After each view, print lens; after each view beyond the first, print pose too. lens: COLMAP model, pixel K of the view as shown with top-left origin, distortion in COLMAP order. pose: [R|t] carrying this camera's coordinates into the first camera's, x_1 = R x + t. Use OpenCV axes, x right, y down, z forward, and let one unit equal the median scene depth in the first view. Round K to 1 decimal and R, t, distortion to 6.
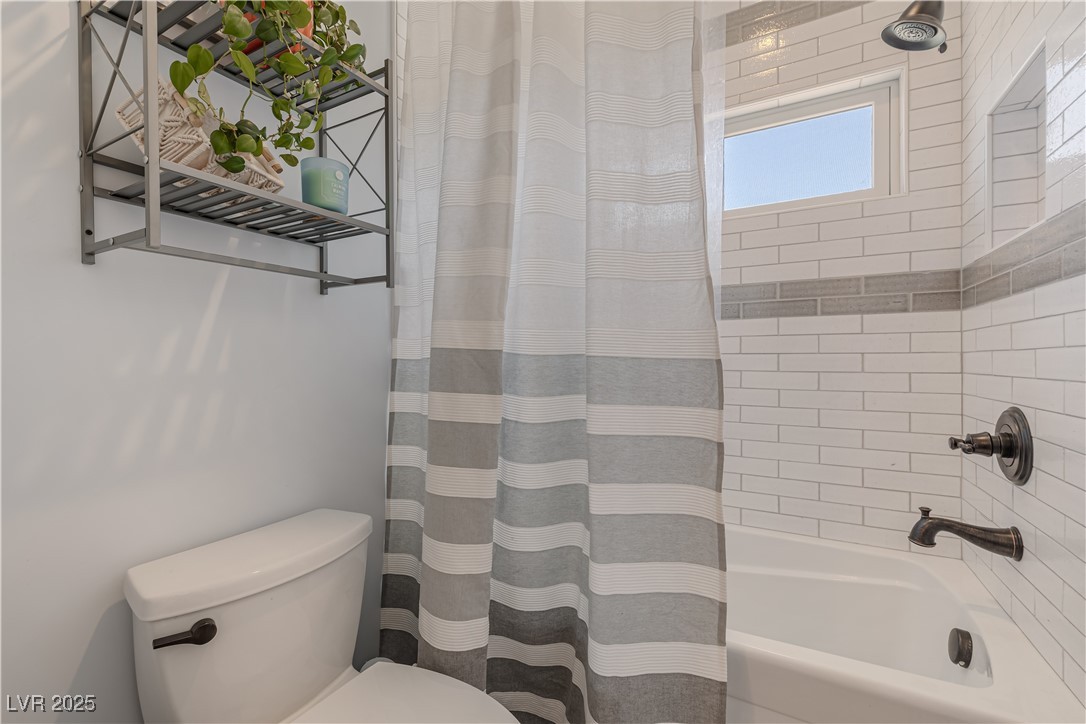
lens RADIAL K [[468.4, 0, 543.2], [0, 468.4, 364.4], [0, 0, 1]] dist [0.004246, -0.001277]
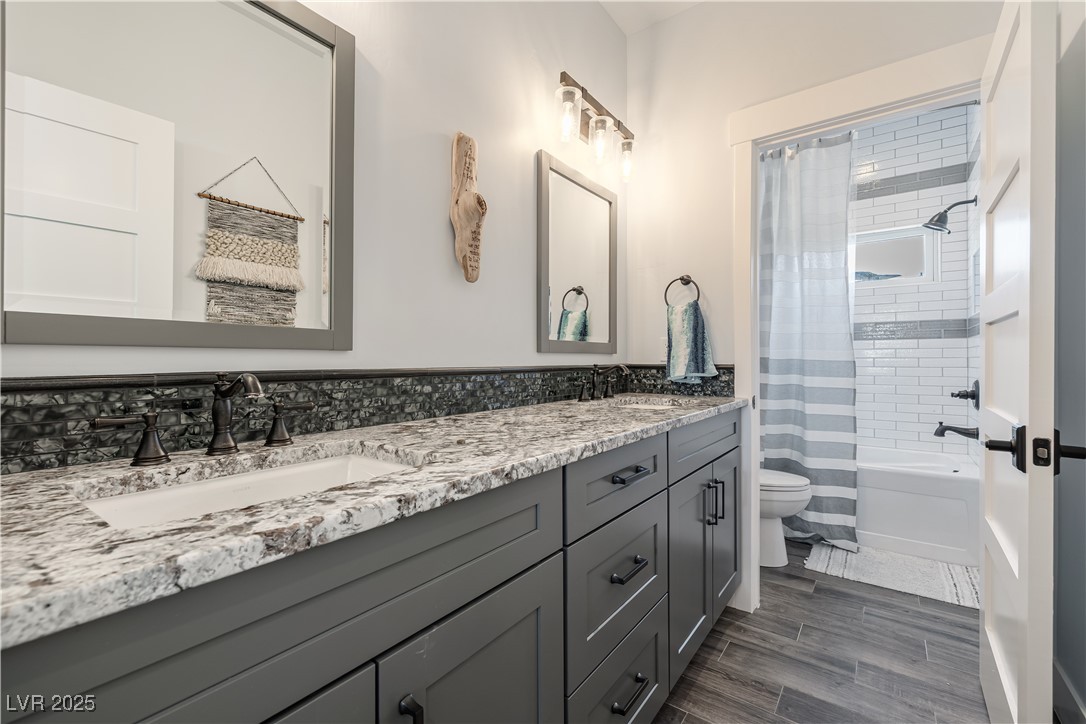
lens RADIAL K [[468.4, 0, 542.3], [0, 468.4, 359.4], [0, 0, 1]] dist [0.004246, -0.001277]
pose [[0.990617, 0.001142, -0.136665, -0.964938], [-0.001647, 0.999992, -0.003588, -0.008087], [0.136660, 0.003779, 0.990611, -1.810289]]
